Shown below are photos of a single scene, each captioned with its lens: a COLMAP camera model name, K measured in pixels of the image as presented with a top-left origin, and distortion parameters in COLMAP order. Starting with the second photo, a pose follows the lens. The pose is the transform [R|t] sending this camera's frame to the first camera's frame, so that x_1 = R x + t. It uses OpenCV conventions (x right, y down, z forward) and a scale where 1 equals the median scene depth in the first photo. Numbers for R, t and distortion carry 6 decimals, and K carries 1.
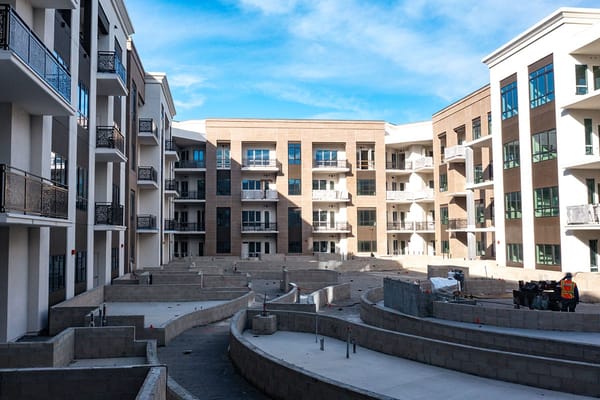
lens RADIAL K [[553.7, 0, 300.0], [0, 553.7, 200.0], [0, 0, 1]] dist [-0.003996, 0.004074]
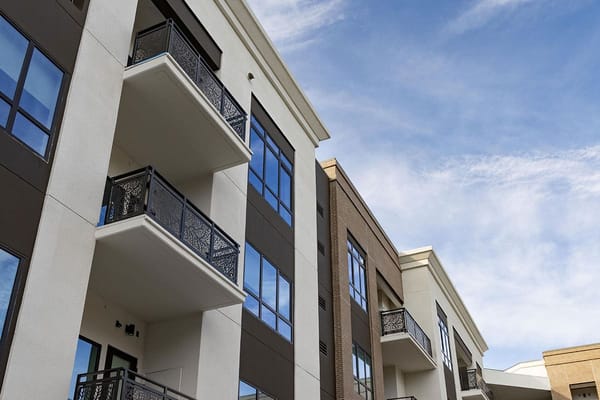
lens RADIAL K [[653.4, 0, 300.0], [0, 653.4, 200.0], [0, 0, 1]] dist [0.002671, 0.001393]
pose [[0.848829, -0.273302, -0.452544, -0.030584], [0.036580, 0.884319, -0.465449, 0.034157], [0.527401, 0.378532, 0.760632, 0.322002]]
